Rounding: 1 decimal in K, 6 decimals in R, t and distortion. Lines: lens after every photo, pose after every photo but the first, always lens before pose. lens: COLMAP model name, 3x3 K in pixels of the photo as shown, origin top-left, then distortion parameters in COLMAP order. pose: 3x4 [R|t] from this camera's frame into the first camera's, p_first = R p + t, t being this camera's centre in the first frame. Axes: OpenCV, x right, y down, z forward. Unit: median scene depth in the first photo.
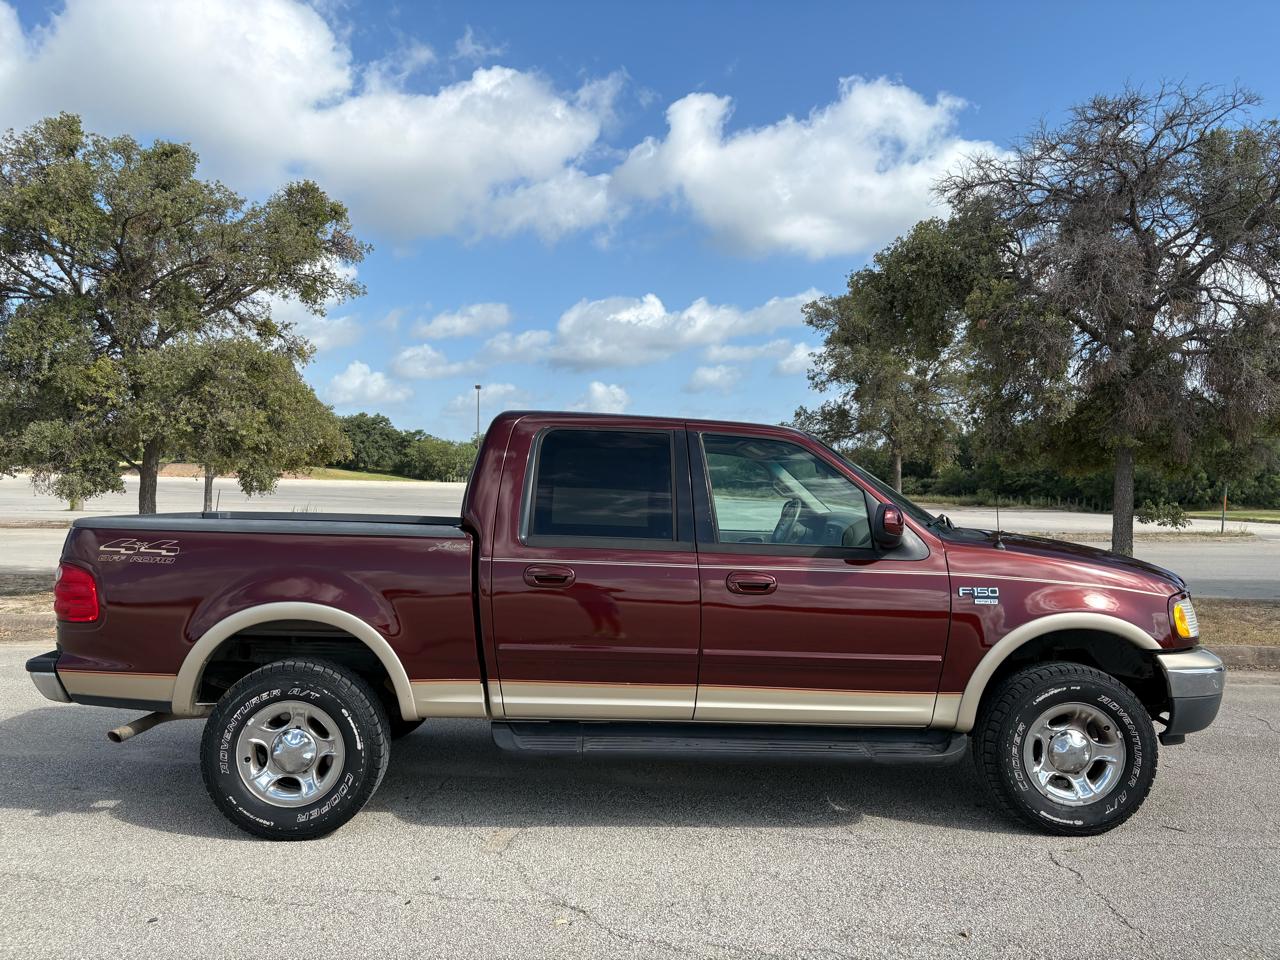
lens RADIAL K [[968.2, 0, 637.5], [0, 968.2, 486.2], [0, 0, 1]] dist [0.038953, -0.040454]
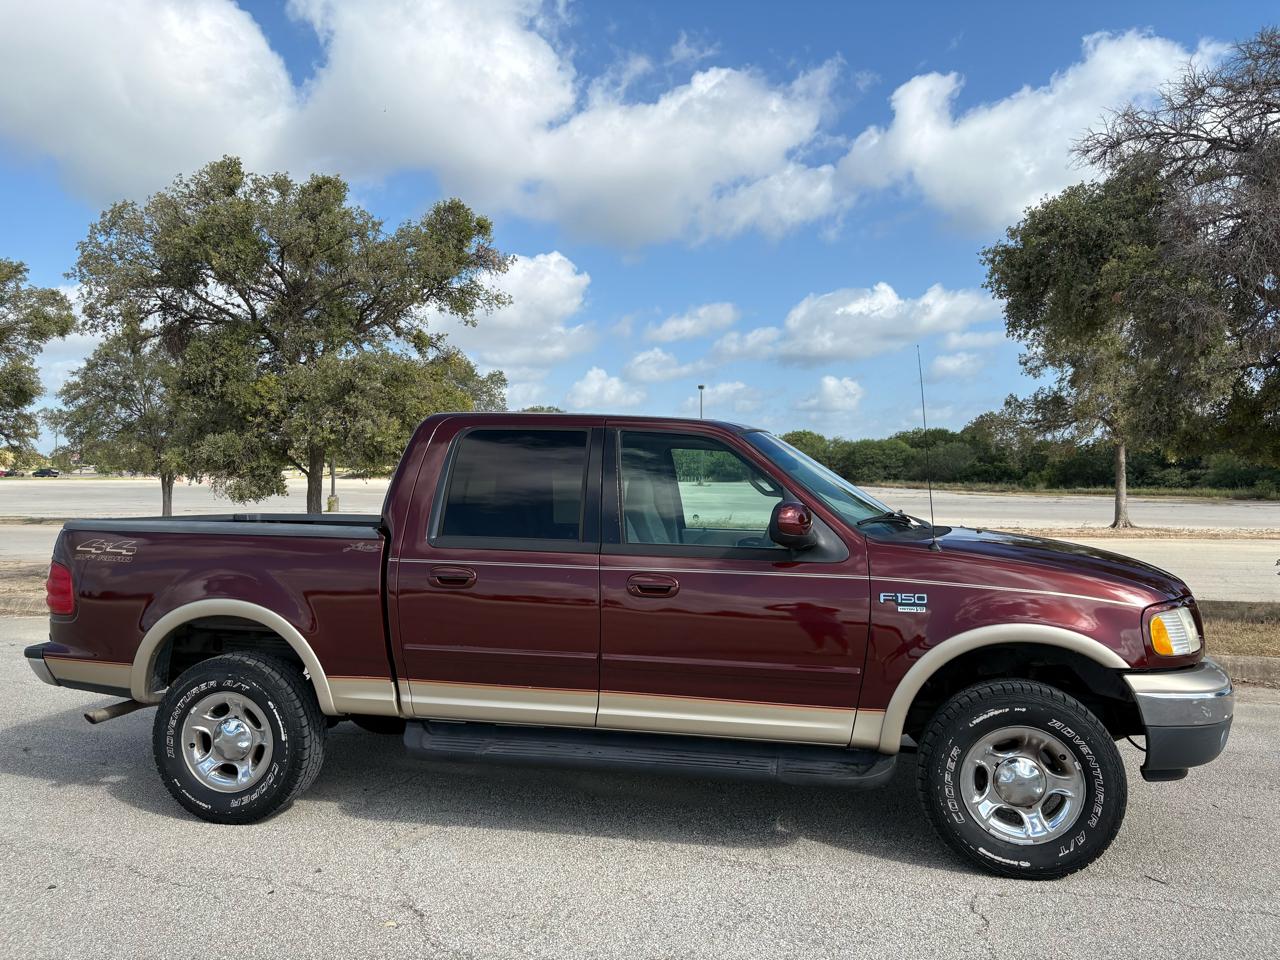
lens RADIAL K [[968.2, 0, 640.8], [0, 968.2, 481.8], [0, 0, 1]] dist [0.038953, -0.040454]
pose [[0.971918, -0.014175, -0.234890, 0.321517], [0.013631, 0.999899, -0.003940, 0.000996], [0.234923, 0.000627, 0.972014, 0.067974]]
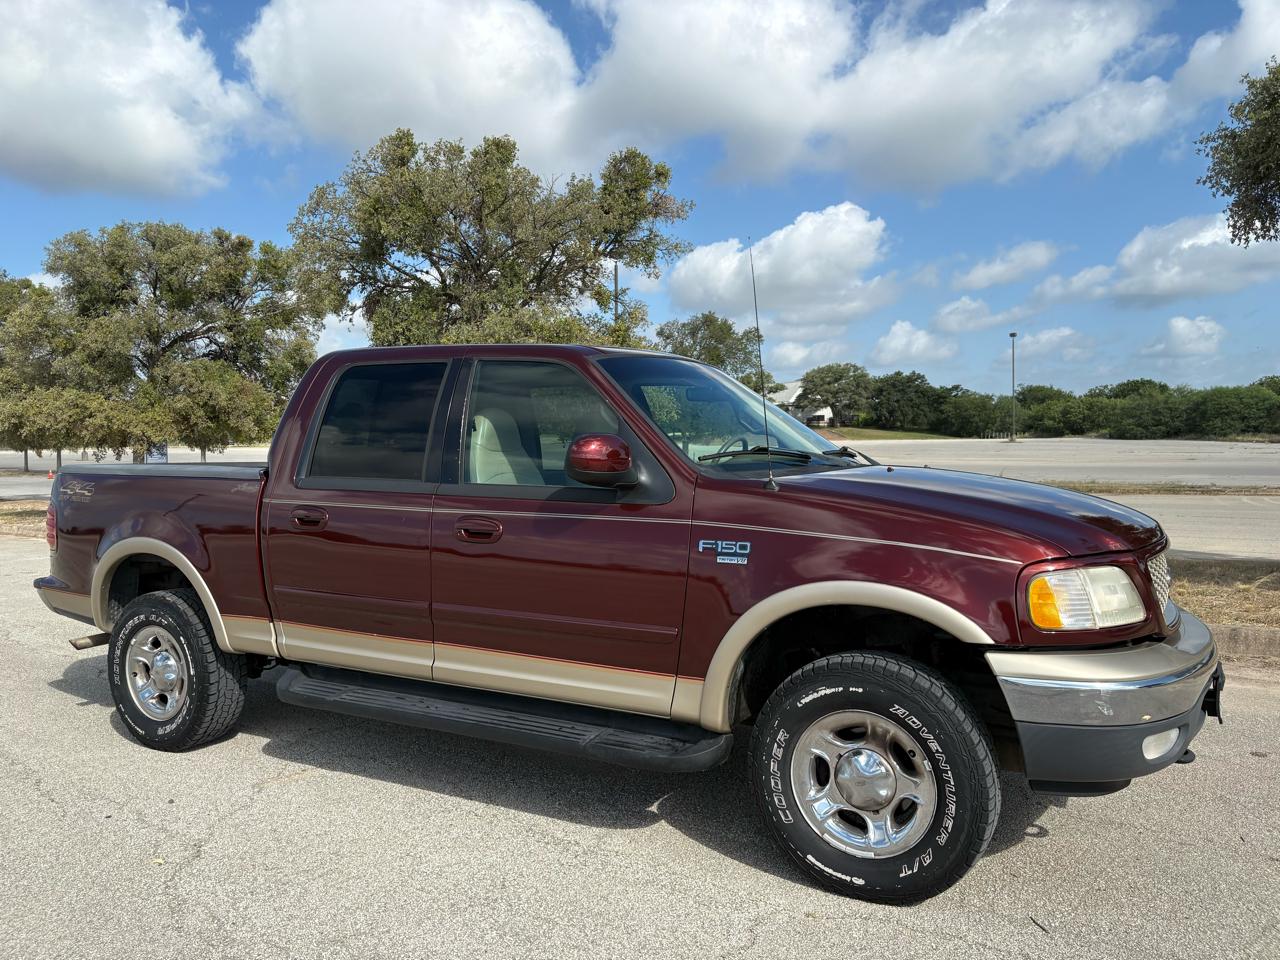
lens RADIAL K [[968.2, 0, 639.6], [0, 968.2, 479.2], [0, 0, 1]] dist [0.038953, -0.040454]
pose [[0.850724, -0.006977, -0.525567, 0.673480], [0.025235, 0.999301, 0.027580, 0.034012], [0.525007, -0.036726, 0.850305, 0.331144]]
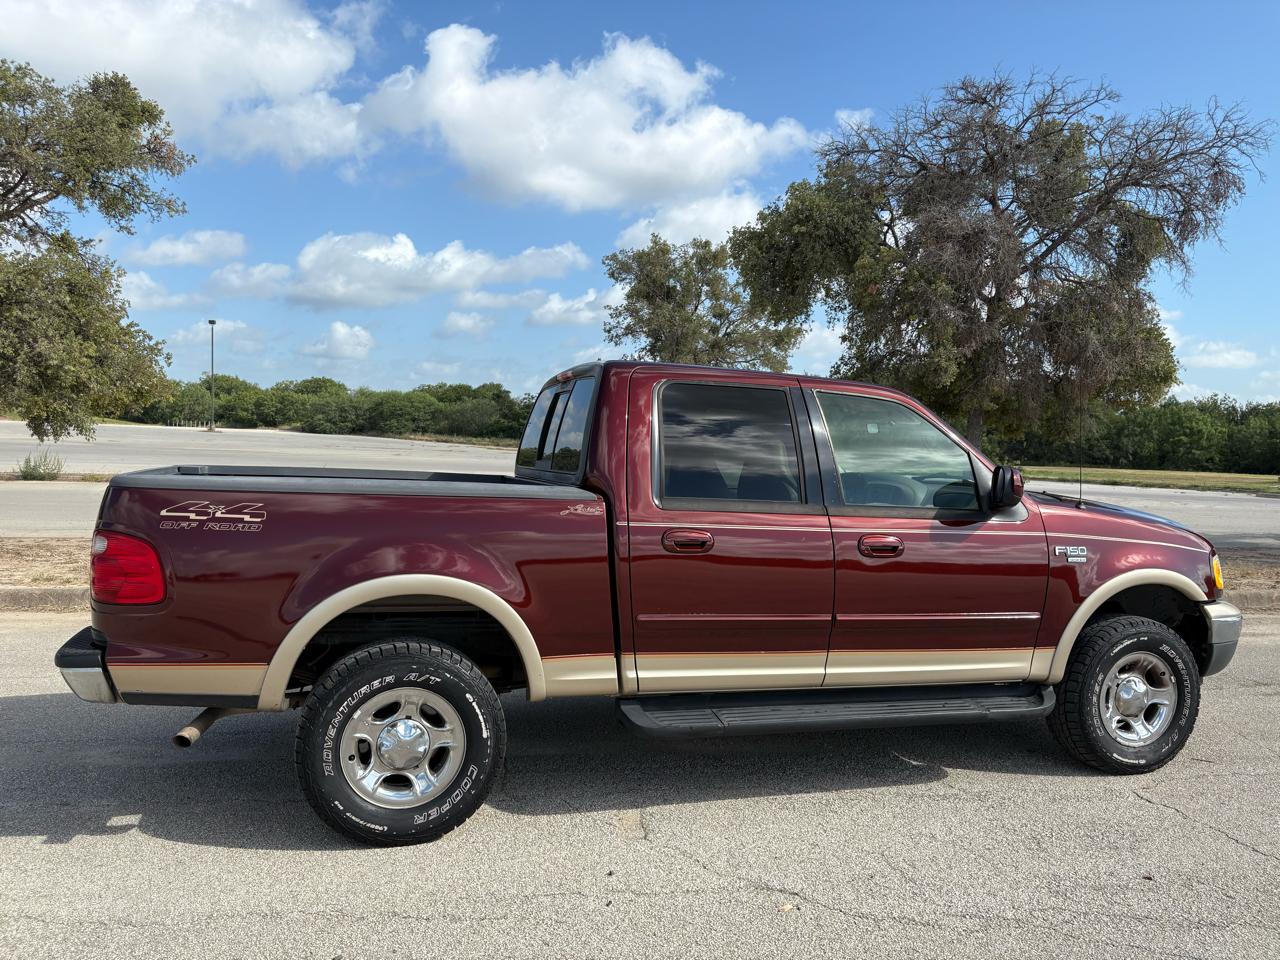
lens RADIAL K [[968.2, 0, 643.8], [0, 968.2, 483.9], [0, 0, 1]] dist [0.038953, -0.040454]
pose [[0.965407, 0.003639, 0.260722, -0.359574], [-0.016386, 0.998773, 0.046737, -0.004766], [-0.260232, -0.049392, 0.964282, 0.111871]]
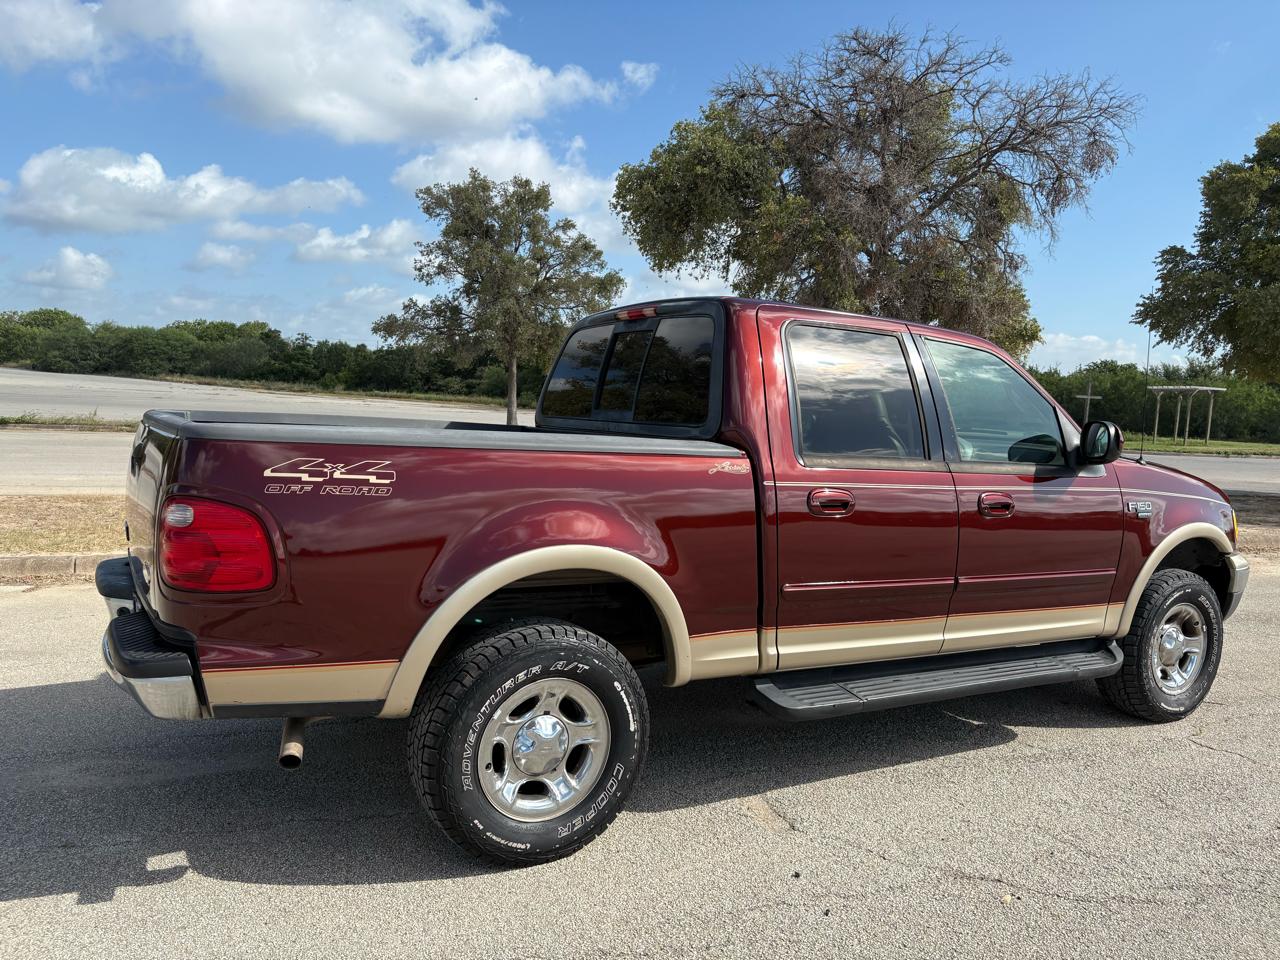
lens RADIAL K [[968.2, 0, 642.2], [0, 968.2, 482.9], [0, 0, 1]] dist [0.038953, -0.040454]
pose [[0.883289, -0.014563, 0.468602, -0.603705], [-0.032908, 0.995126, 0.092956, 0.003593], [-0.467672, -0.097528, 0.878505, 0.325491]]
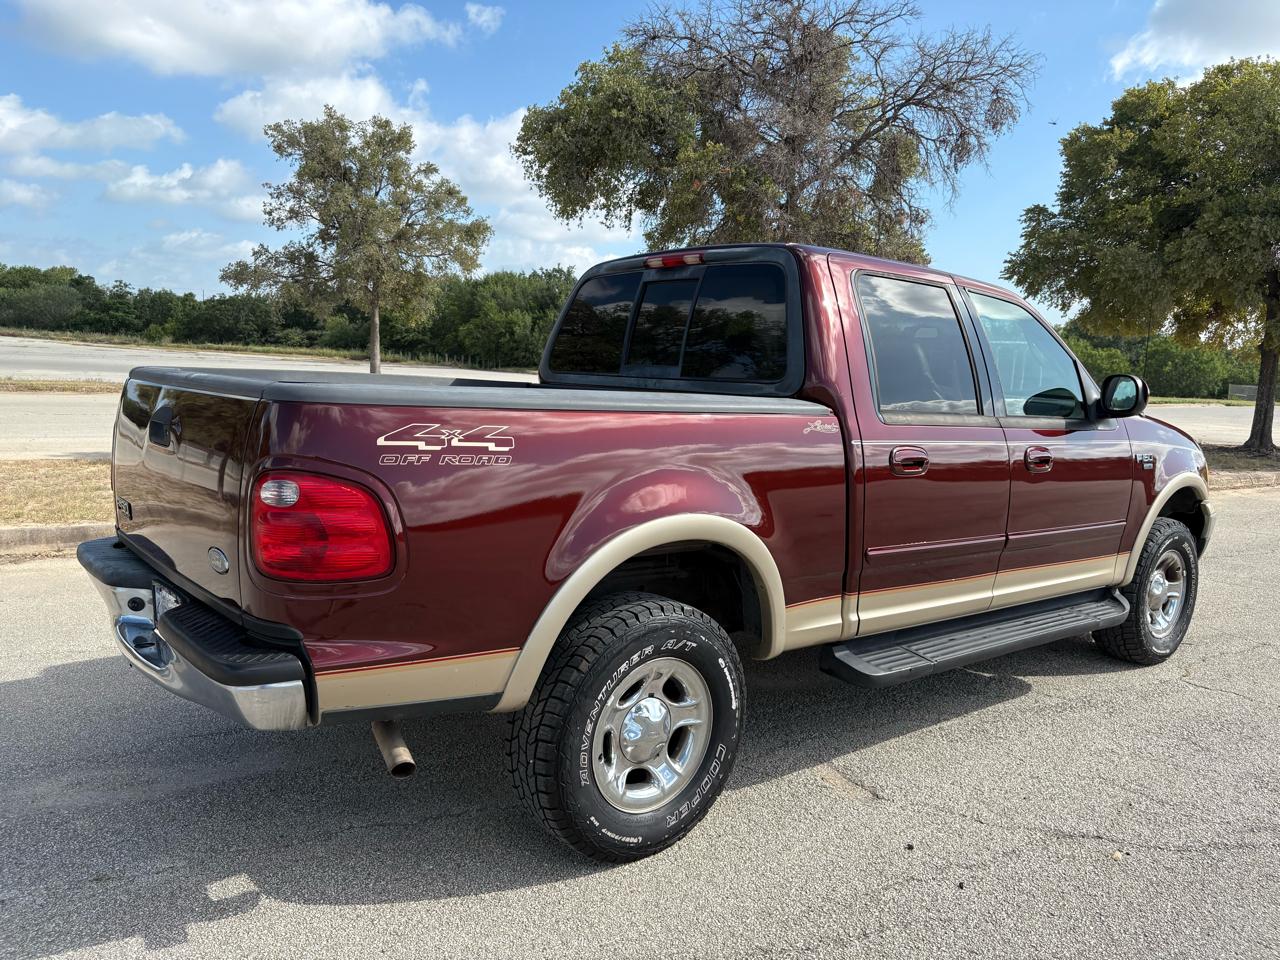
lens RADIAL K [[968.2, 0, 637.4], [0, 968.2, 479.0], [0, 0, 1]] dist [0.038953, -0.040454]
pose [[0.803353, -0.052776, 0.593160, -0.723735], [-0.032277, 0.990742, 0.131866, 0.008233], [-0.594628, -0.125080, 0.794212, 0.468348]]
